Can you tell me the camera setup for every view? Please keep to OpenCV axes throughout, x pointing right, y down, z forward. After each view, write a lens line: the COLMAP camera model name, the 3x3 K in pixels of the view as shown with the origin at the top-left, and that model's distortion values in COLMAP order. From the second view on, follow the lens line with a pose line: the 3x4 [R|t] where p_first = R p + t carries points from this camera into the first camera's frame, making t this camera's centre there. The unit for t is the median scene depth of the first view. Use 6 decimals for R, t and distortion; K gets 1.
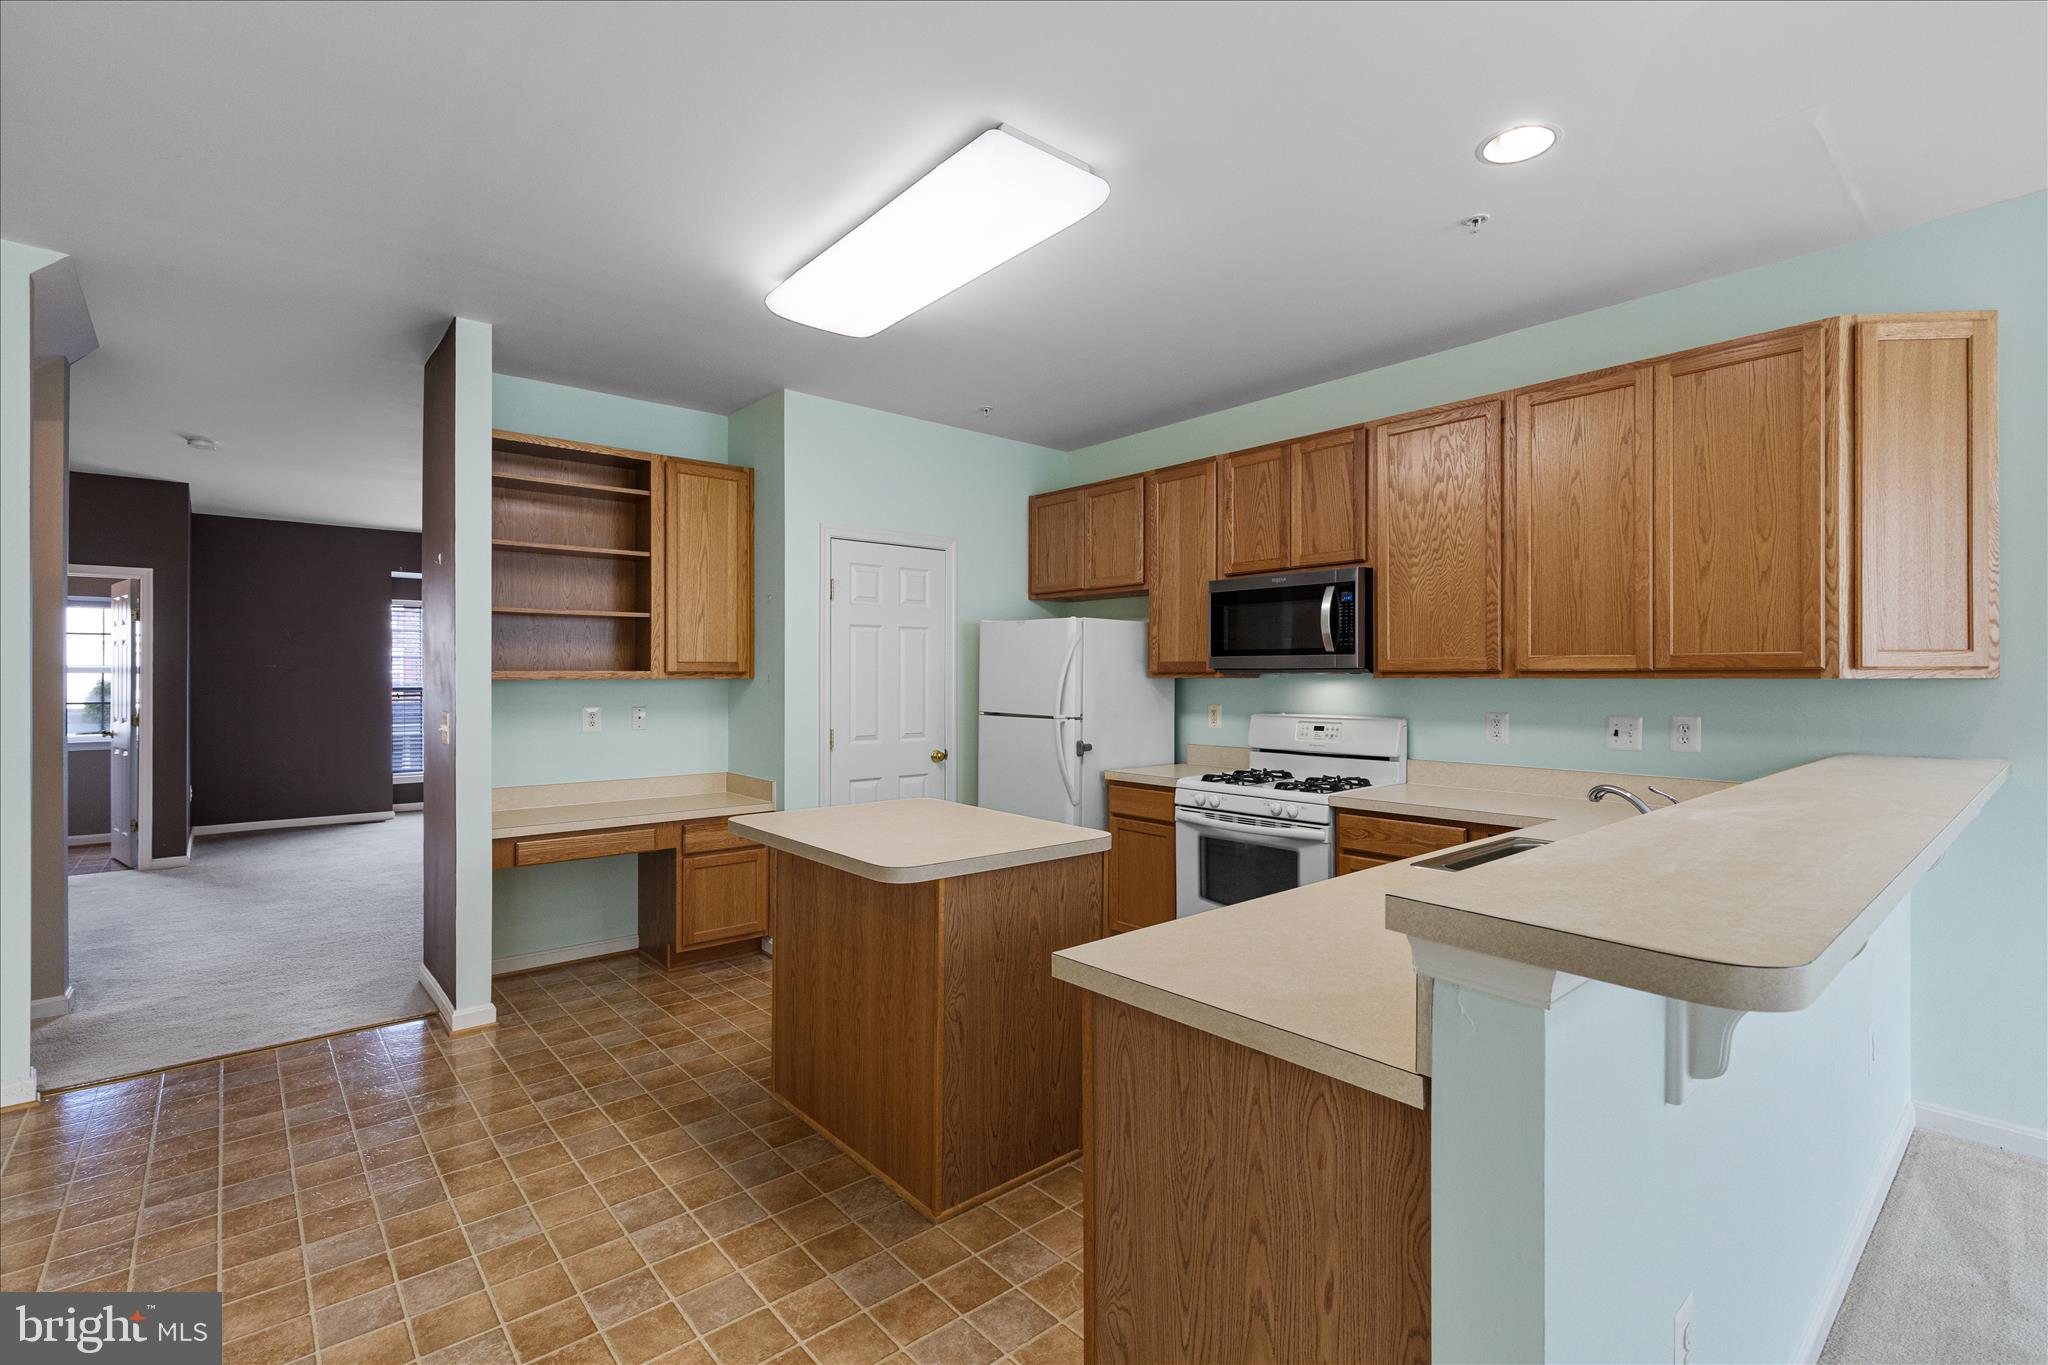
lens RADIAL K [[929.0, 0, 1021.0], [0, 929.0, 670.7], [0, 0, 1]] dist [-0.000526, -0.000003]
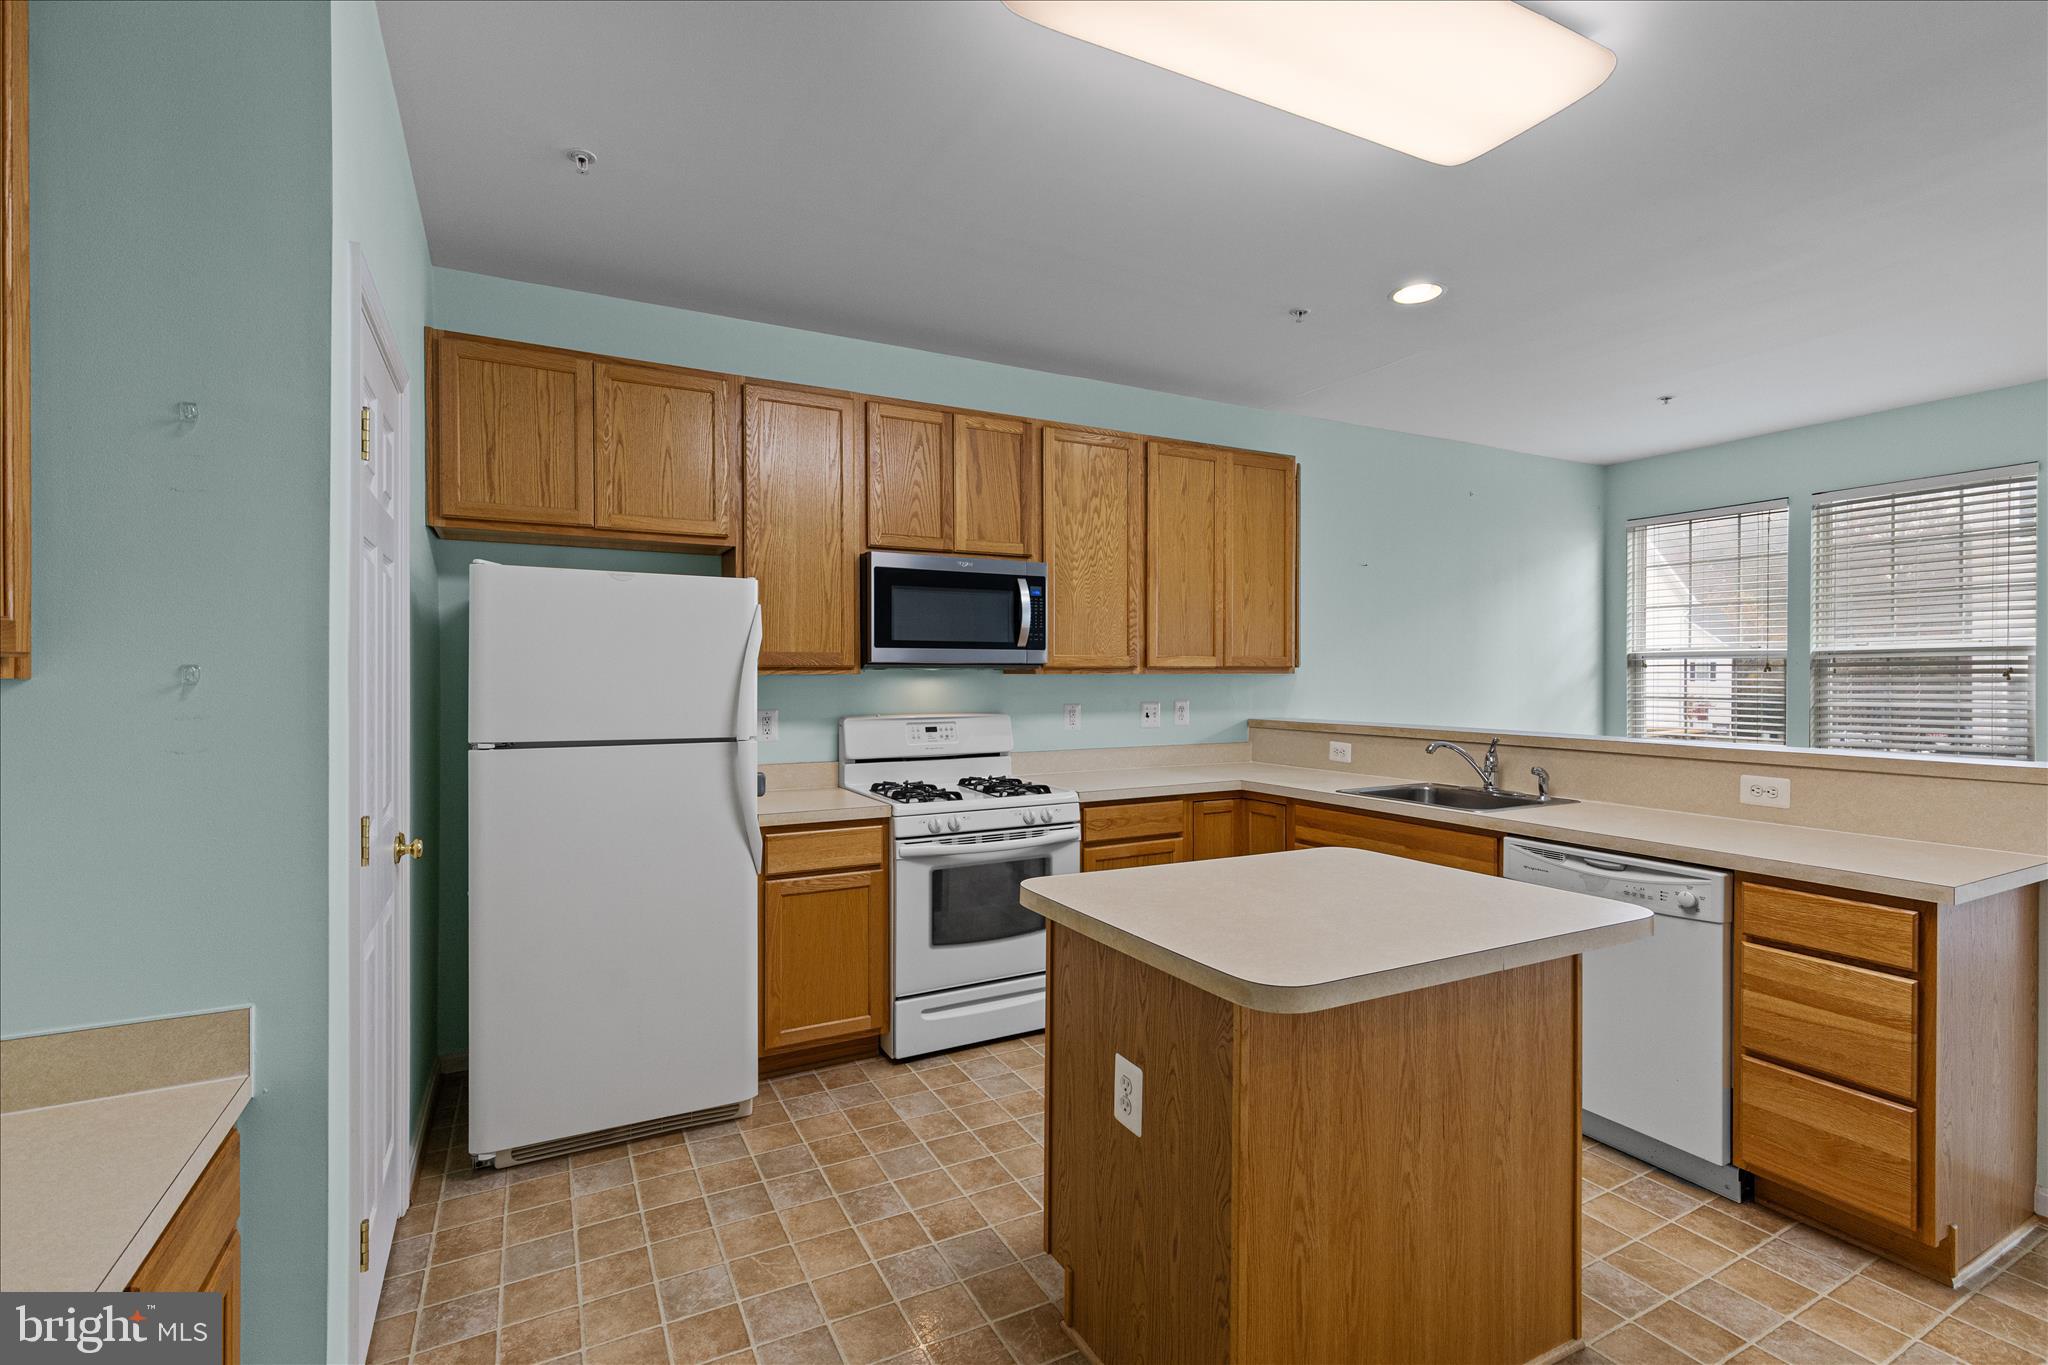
lens RADIAL K [[918.1, 0, 1023.4], [0, 918.1, 674.2], [0, 0, 1]] dist [0.005960, -0.000123]
pose [[0.222494, -0.001213, 0.974933, -0.620014], [-0.005144, 0.999984, 0.002418, 0.006061], [-0.974920, -0.005553, 0.222484, 0.818681]]
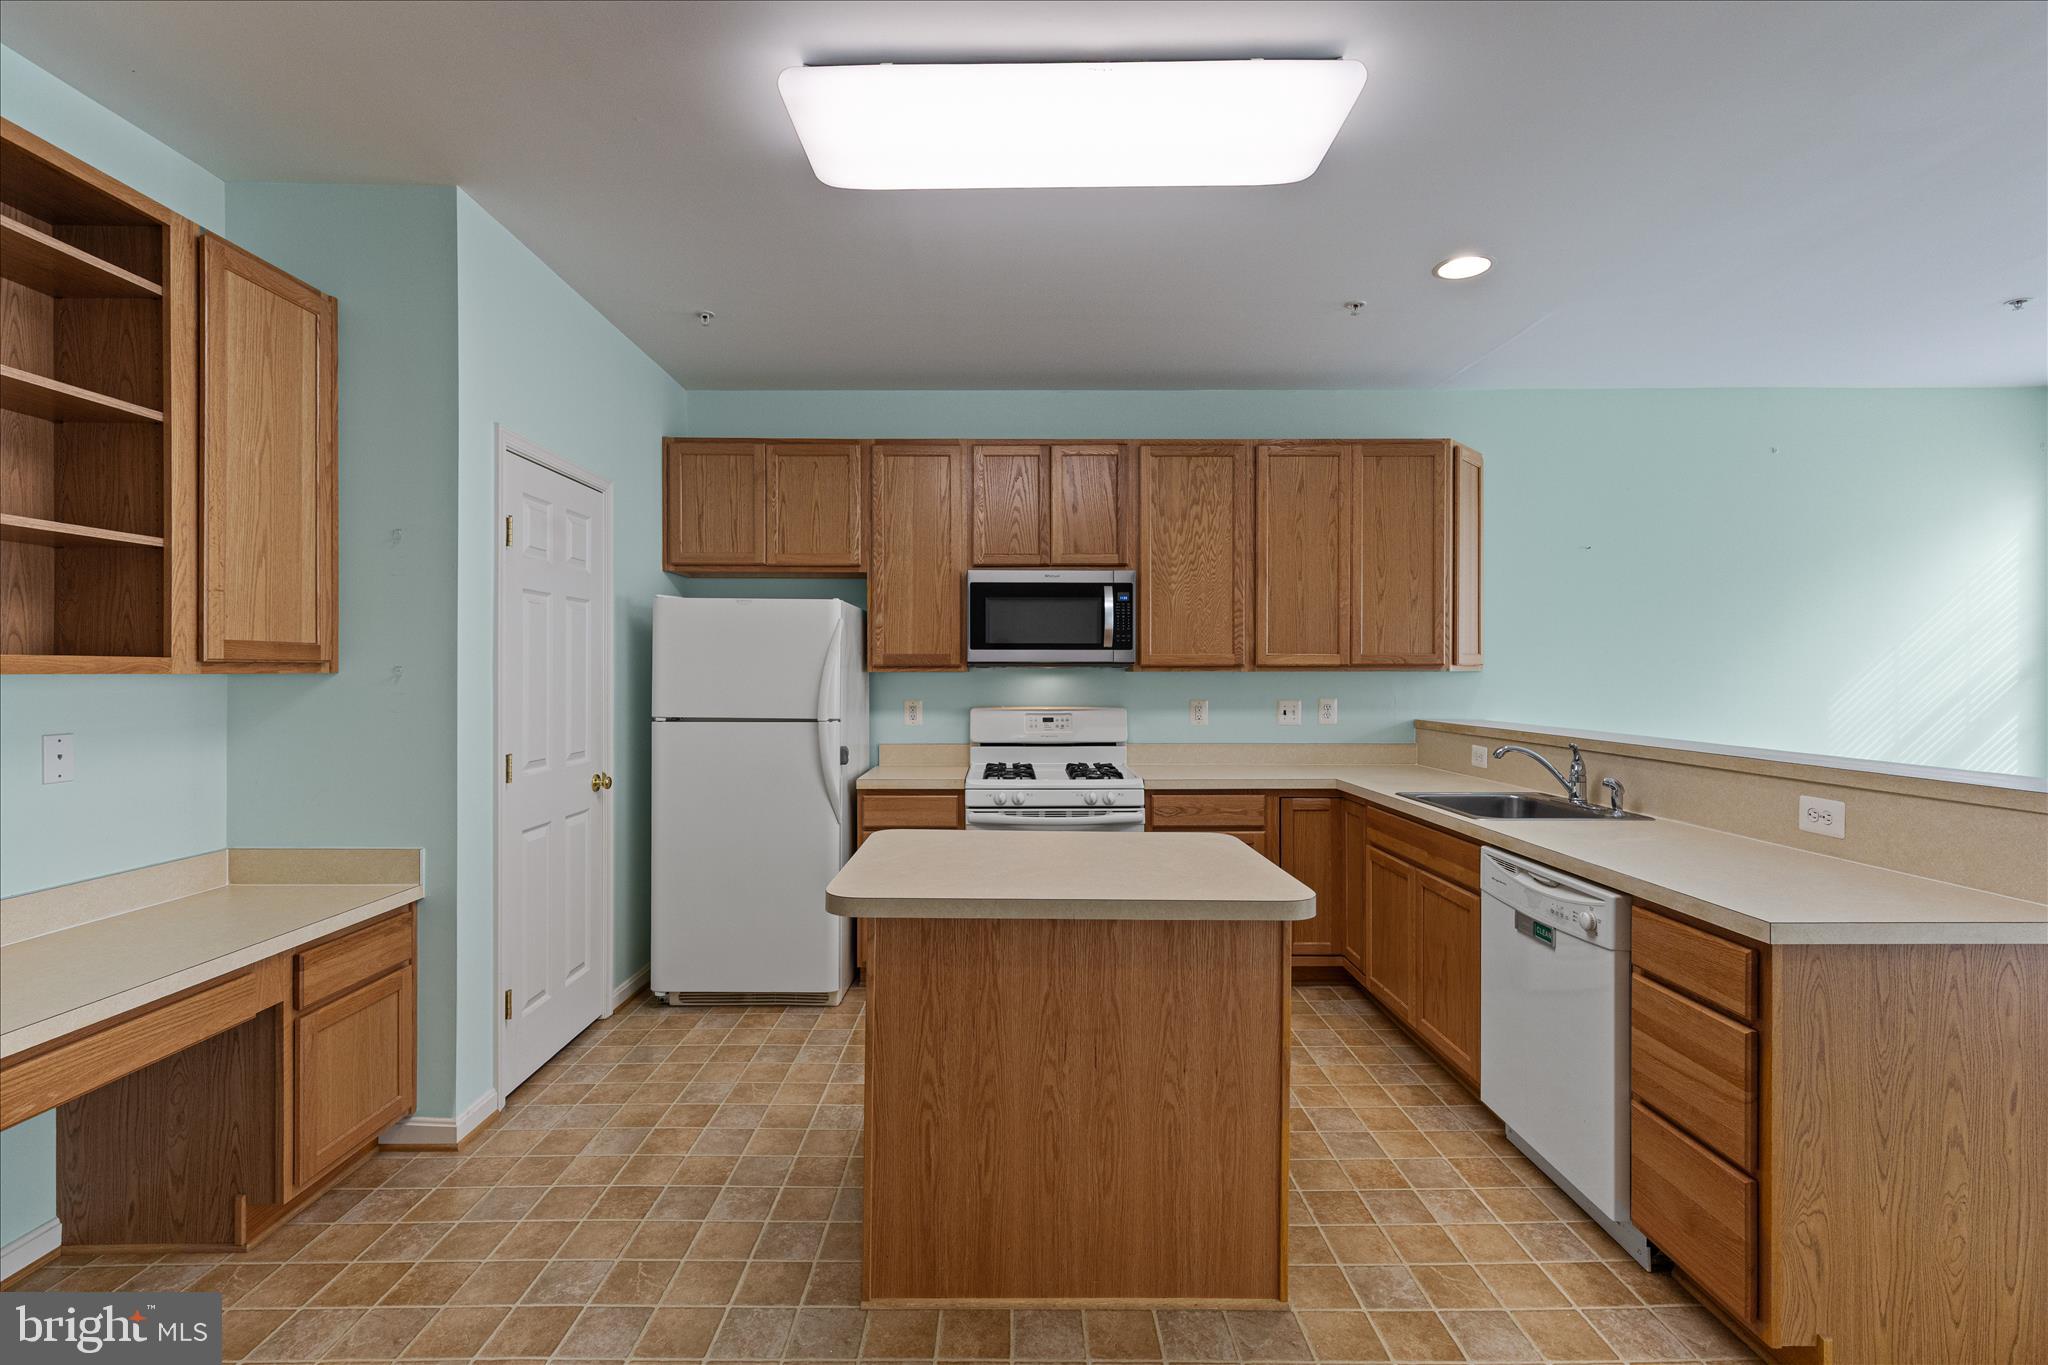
lens RADIAL K [[918.1, 0, 1023.4], [0, 918.1, 674.2], [0, 0, 1]] dist [0.005960, -0.000123]
pose [[0.645473, -0.002119, 0.763780, -0.562913], [-0.004526, 0.999968, 0.006599, 0.004446], [-0.763769, -0.007717, 0.645443, 0.405767]]
